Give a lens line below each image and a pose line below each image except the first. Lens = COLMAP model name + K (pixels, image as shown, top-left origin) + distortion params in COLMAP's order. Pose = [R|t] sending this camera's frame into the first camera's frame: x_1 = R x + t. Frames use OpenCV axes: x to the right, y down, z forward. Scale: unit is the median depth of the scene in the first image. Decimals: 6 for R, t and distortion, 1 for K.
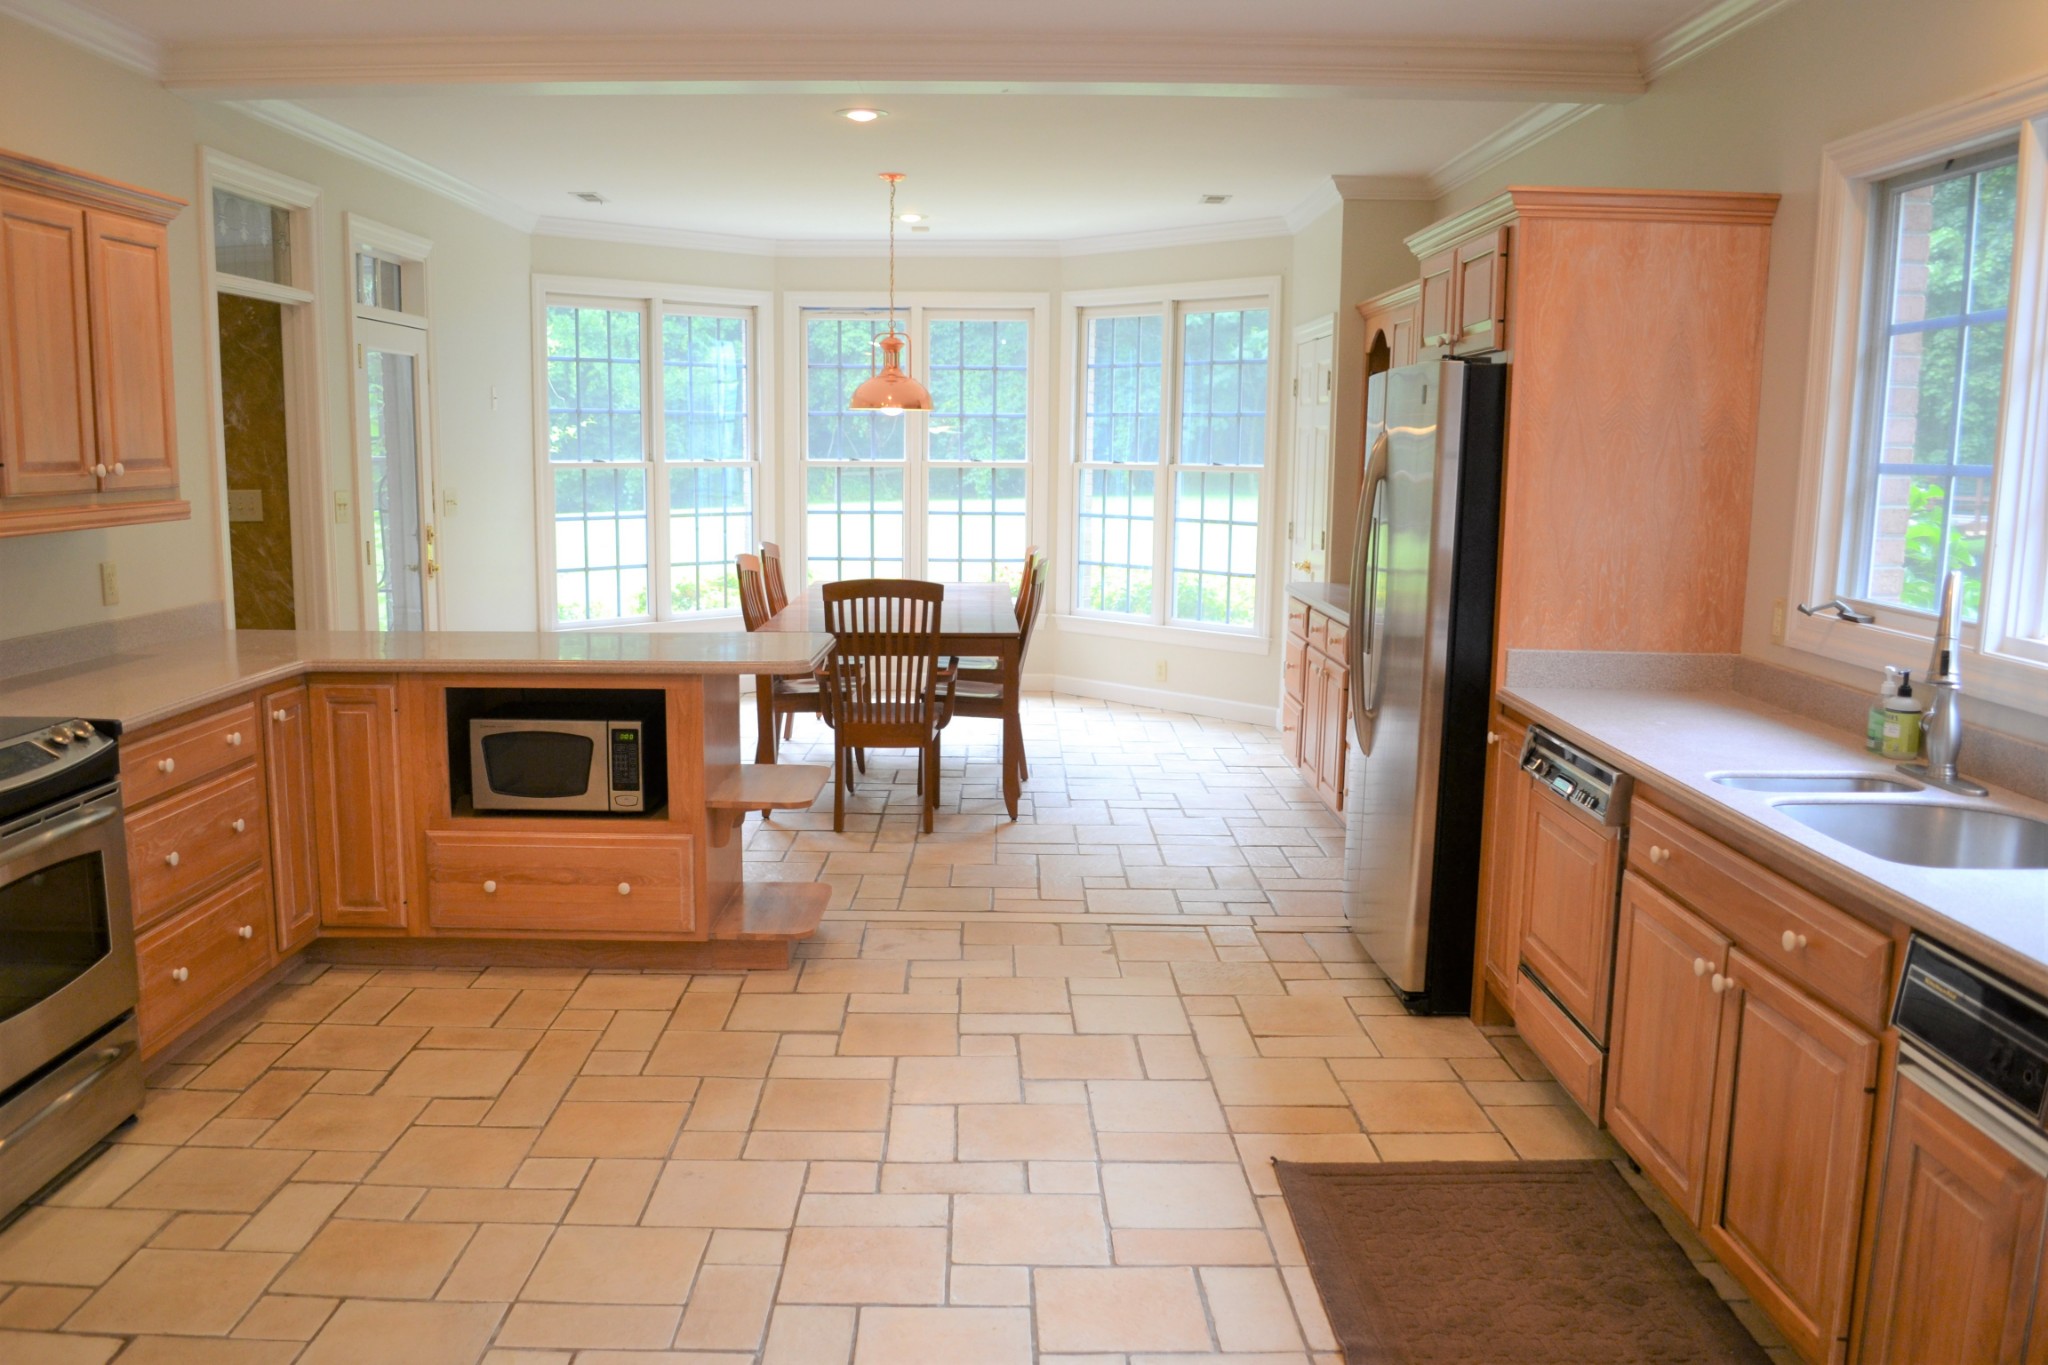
lens RADIAL K [[1638.3, 0, 999.1], [0, 1638.3, 695.6], [0, 0, 1]] dist [-0.082087, 0.011794]
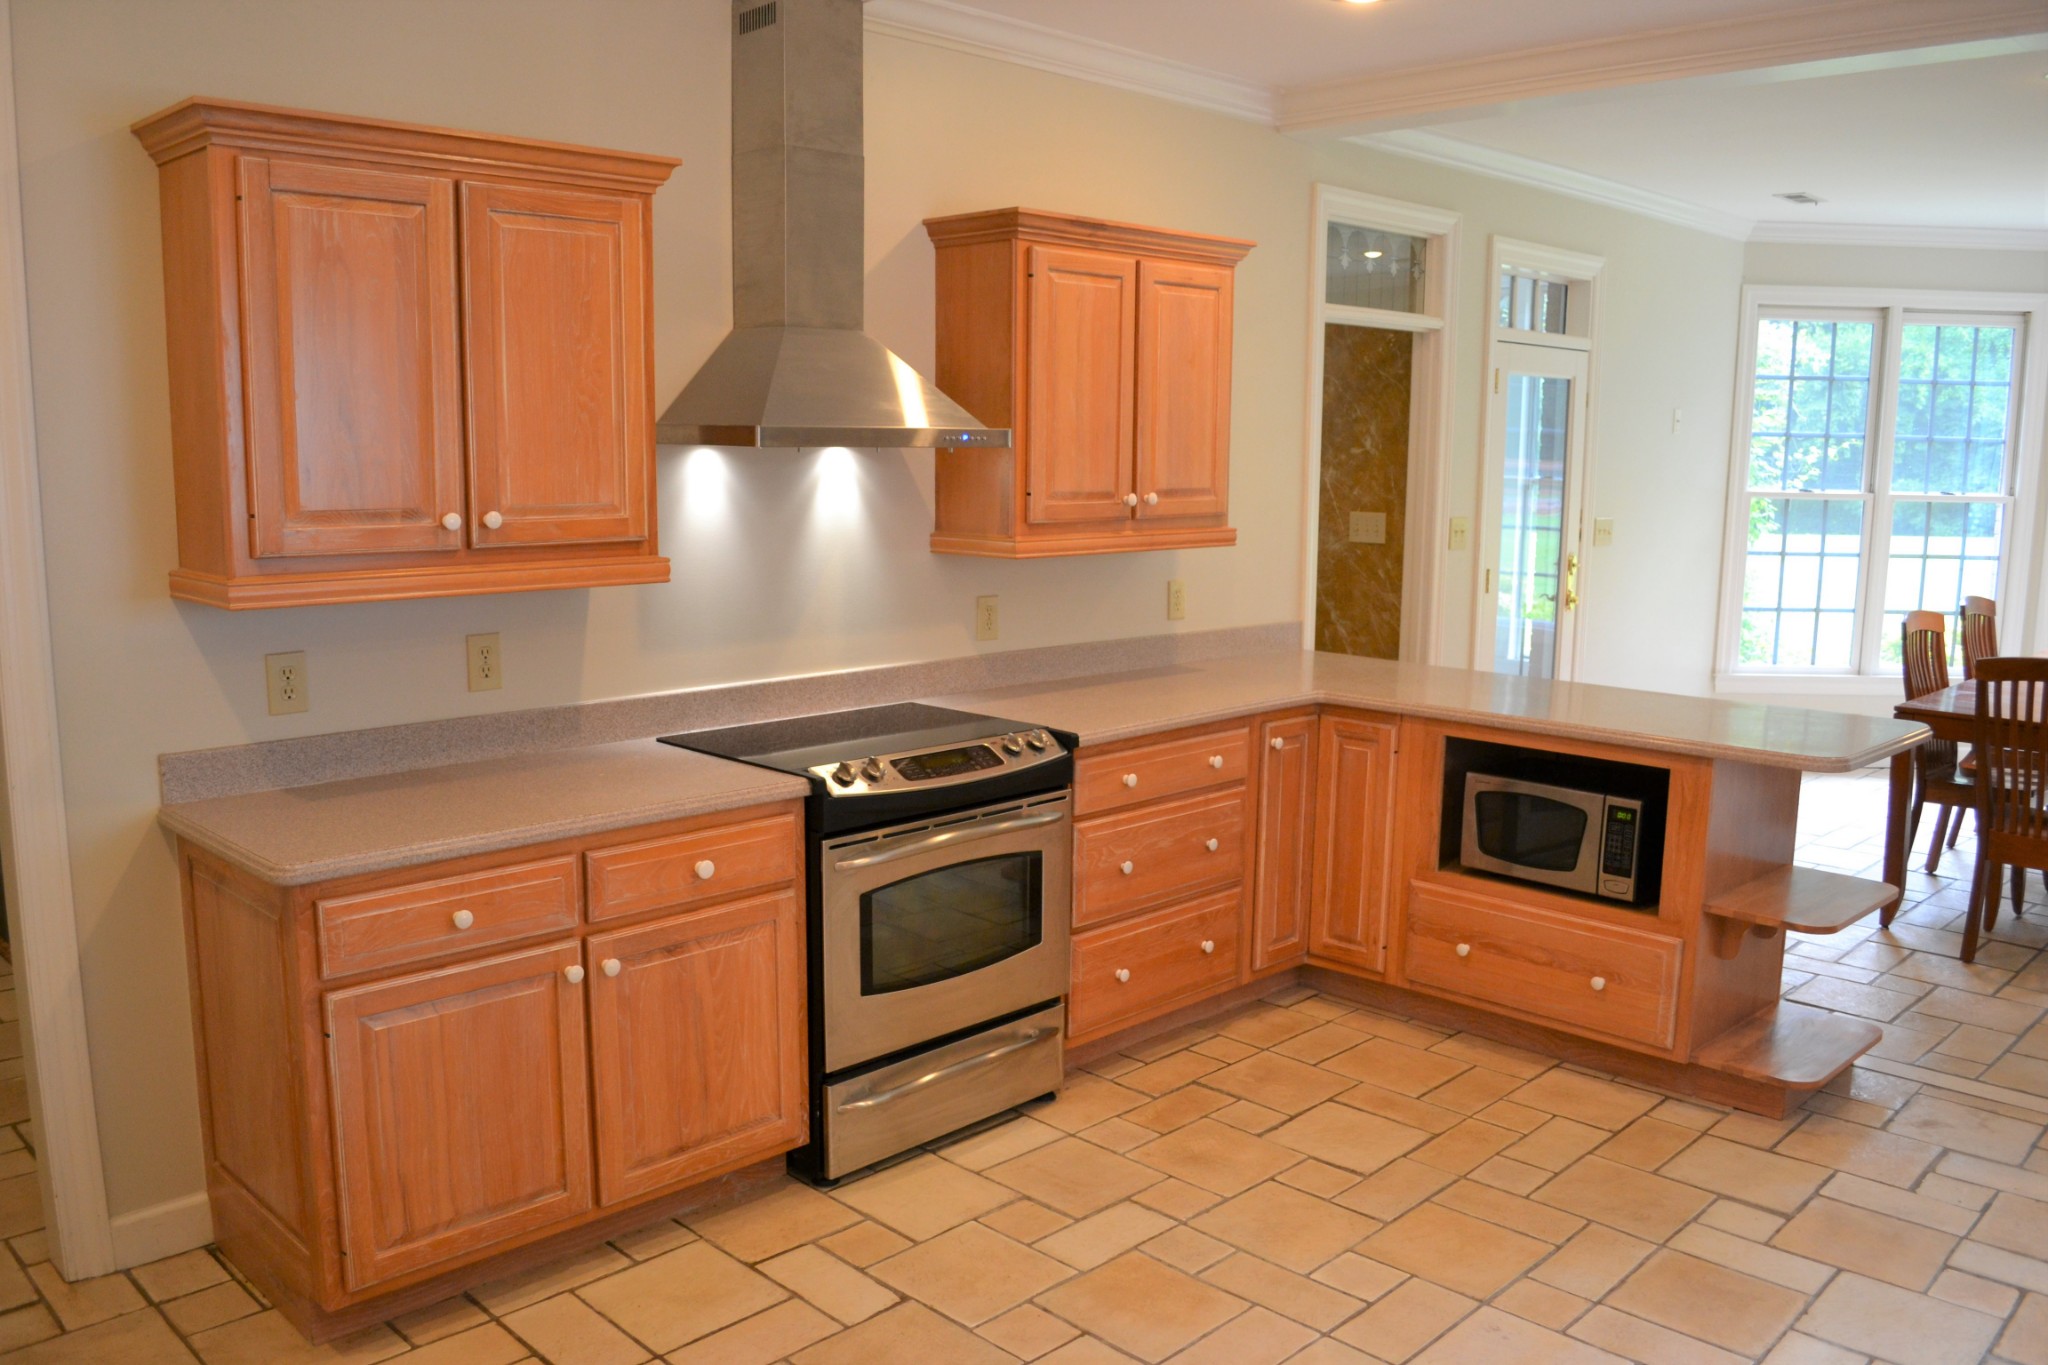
lens RADIAL K [[1638.3, 0, 999.1], [0, 1638.3, 695.6], [0, 0, 1]] dist [-0.082087, 0.011794]
pose [[0.705149, 0.109321, -0.700581, 0.144646], [-0.112001, 0.992812, 0.042191, -0.039643], [0.700158, 0.048714, 0.712324, 0.132142]]
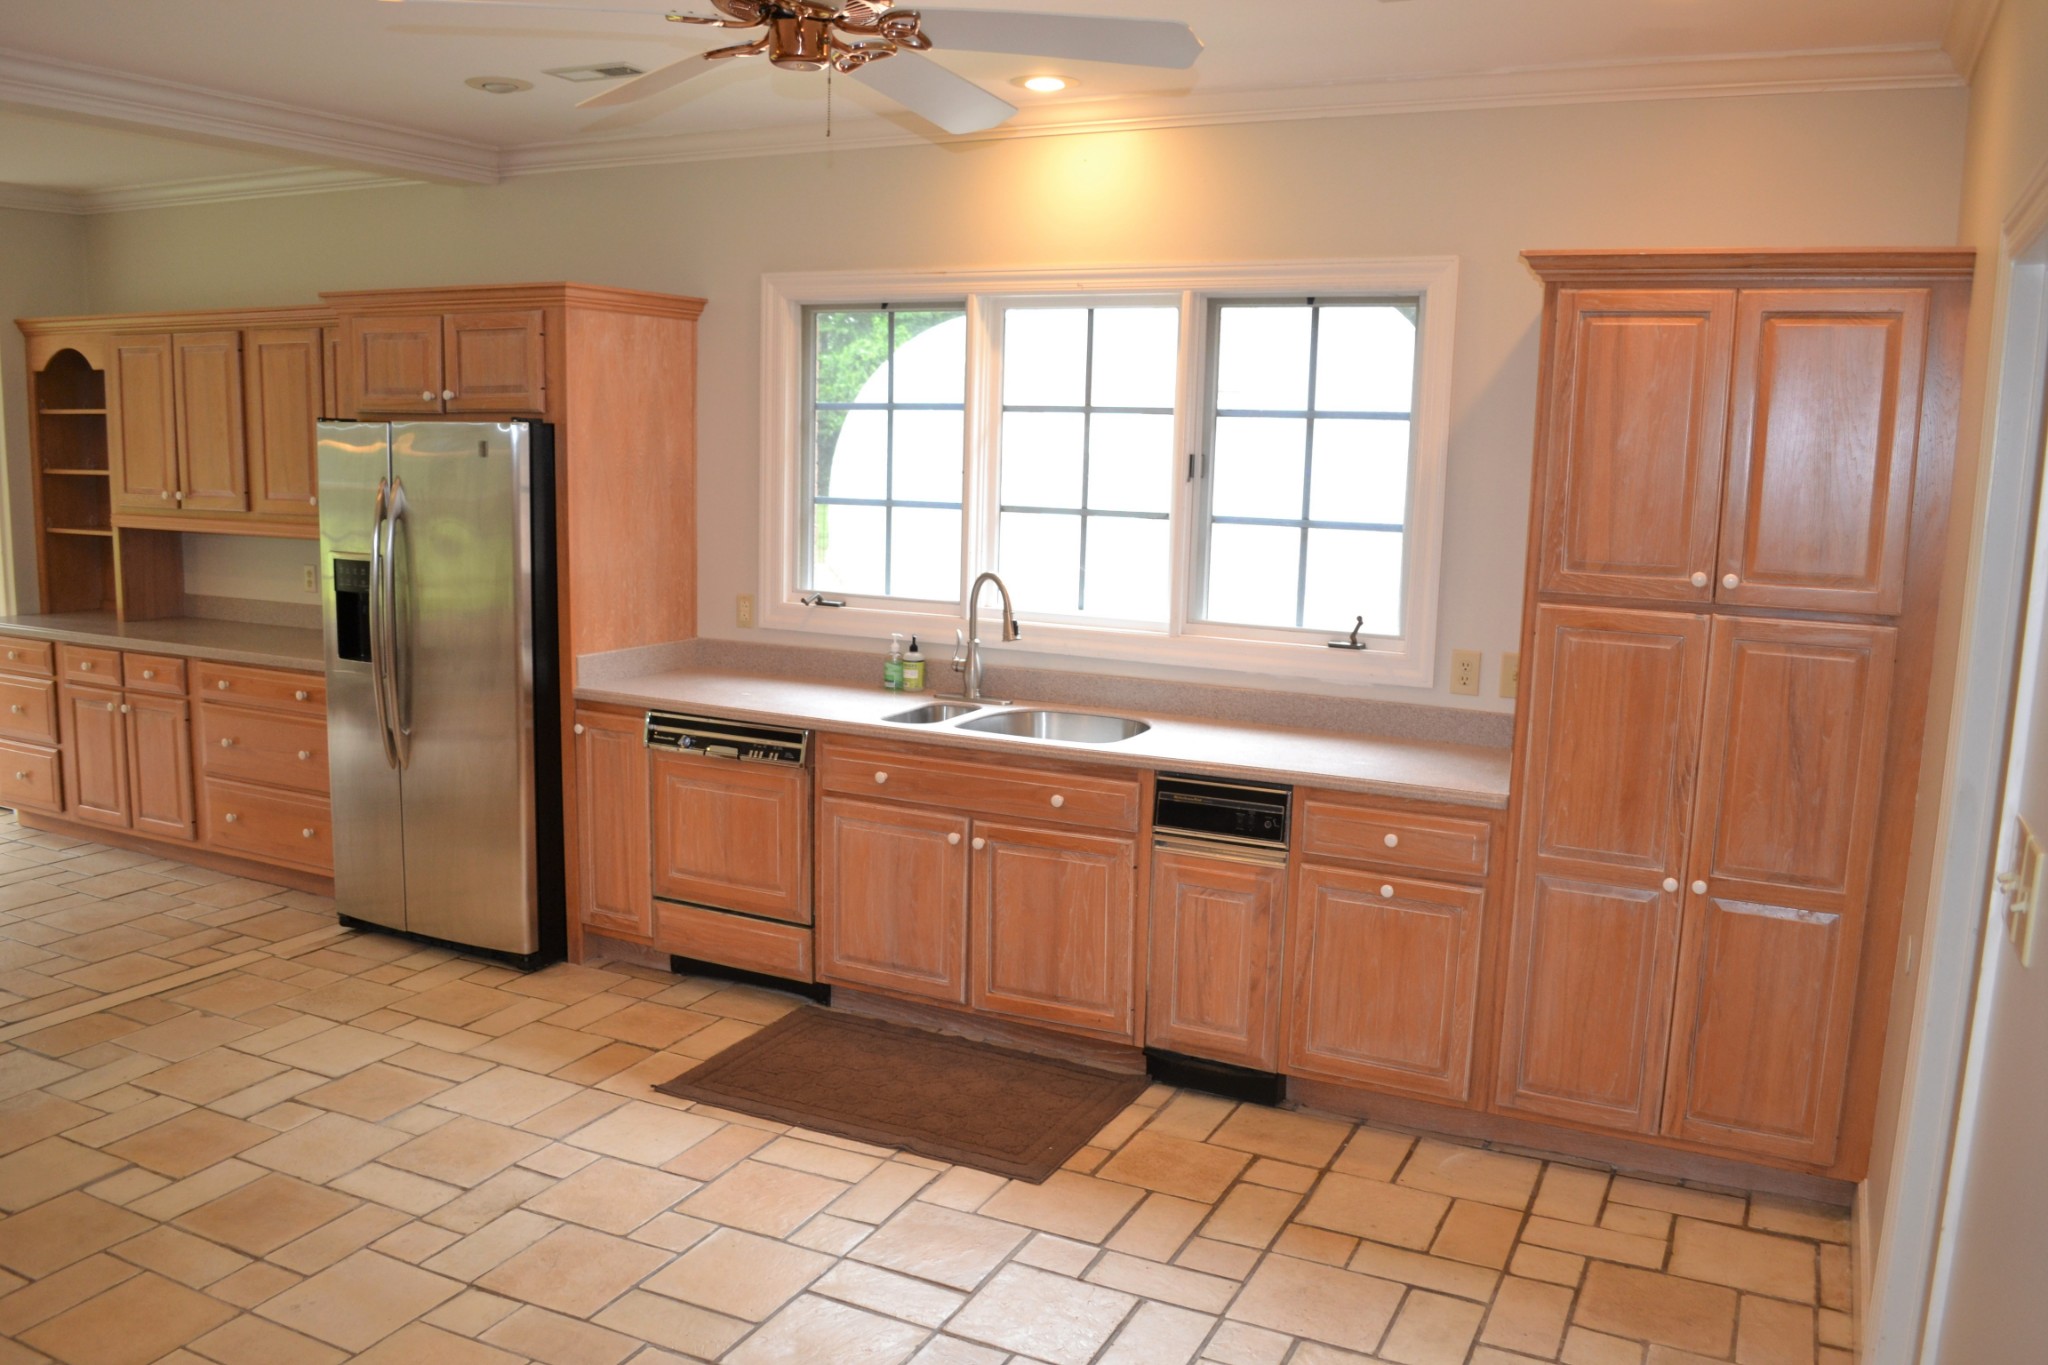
lens RADIAL K [[1638.3, 0, 999.1], [0, 1638.3, 695.6], [0, 0, 1]] dist [-0.082087, 0.011794]
pose [[0.448769, -0.143967, 0.881975, -0.589637], [0.120310, 0.987686, 0.100007, -0.077672], [-0.885512, 0.061230, 0.460564, 0.139562]]
